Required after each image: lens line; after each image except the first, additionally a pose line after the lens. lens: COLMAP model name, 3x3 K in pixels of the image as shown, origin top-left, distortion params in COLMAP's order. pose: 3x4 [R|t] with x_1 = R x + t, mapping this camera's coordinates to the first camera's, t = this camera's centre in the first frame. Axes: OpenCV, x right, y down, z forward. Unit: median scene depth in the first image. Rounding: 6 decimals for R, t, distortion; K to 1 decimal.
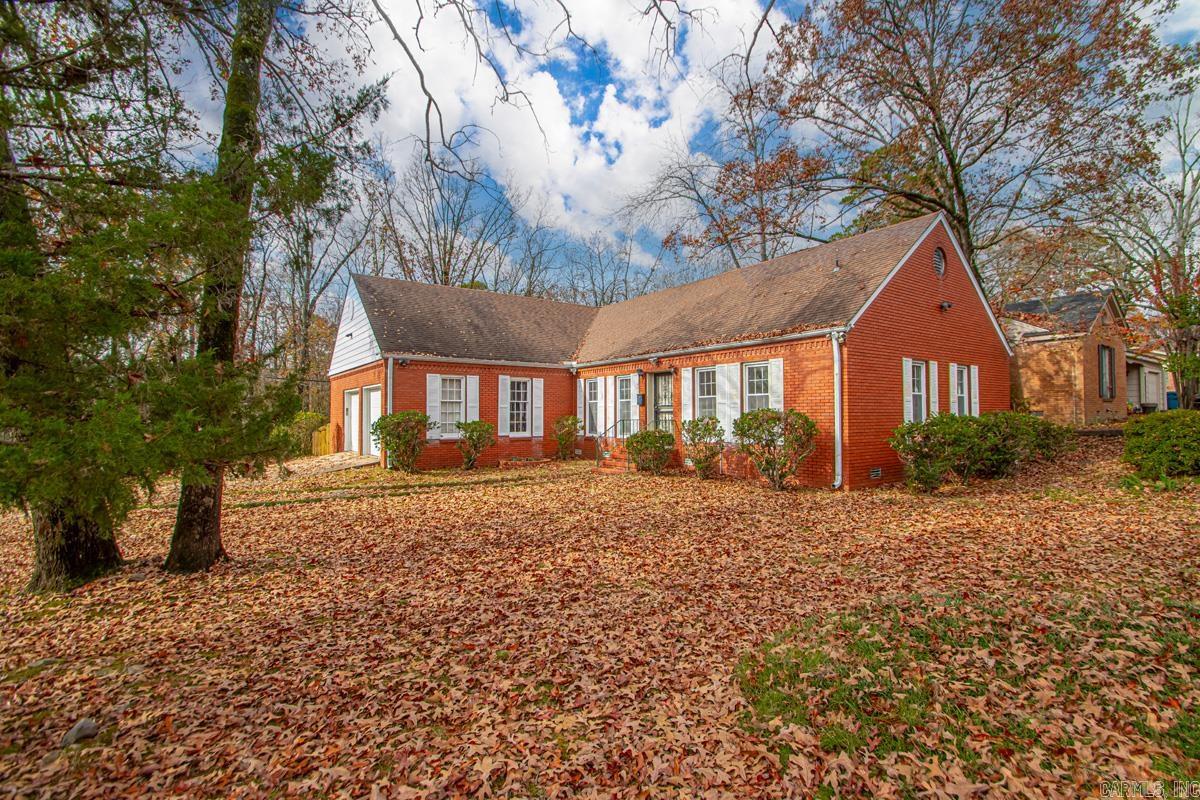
lens RADIAL K [[564.5, 0, 606.6], [0, 564.5, 402.1], [0, 0, 1]] dist [0.006001, -0.013344]
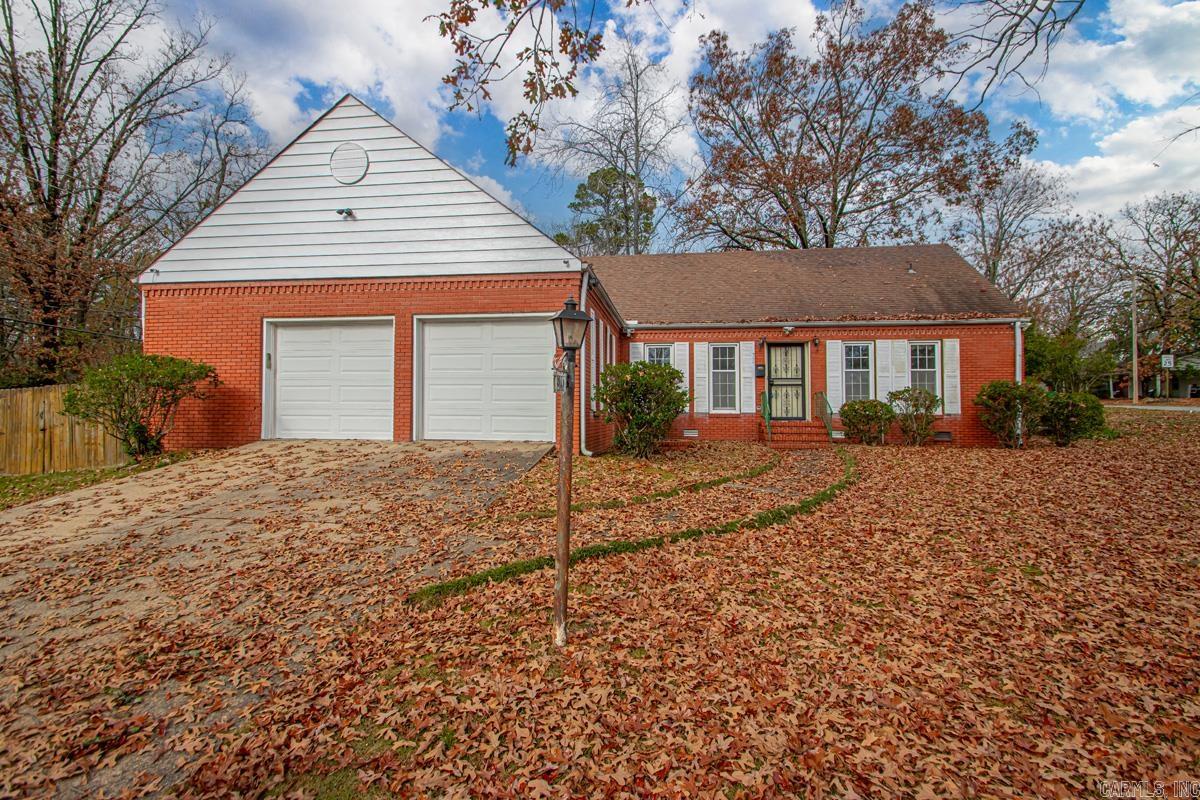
lens RADIAL K [[564.5, 0, 593.4], [0, 564.5, 400.4], [0, 0, 1]] dist [0.006001, -0.013344]
pose [[0.688039, 0.026983, 0.725172, -0.767654], [-0.029214, 0.999528, -0.009473, 0.059179], [-0.725086, -0.014667, 0.688503, 0.548519]]
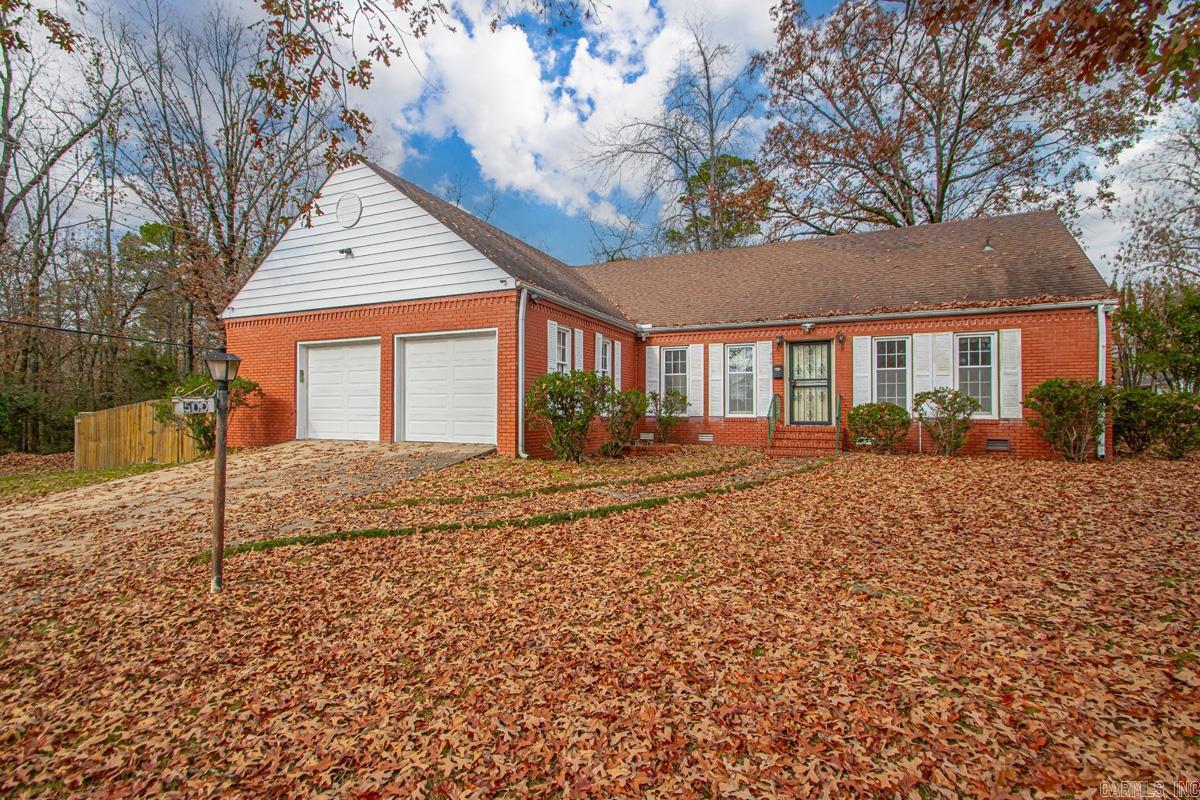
lens RADIAL K [[564.5, 0, 571.7], [0, 564.5, 422.6], [0, 0, 1]] dist [0.006001, -0.013344]
pose [[0.880181, 0.002368, 0.474632, -0.609076], [-0.022488, 0.999073, 0.036718, 0.047356], [-0.474105, -0.042992, 0.879418, 0.375542]]
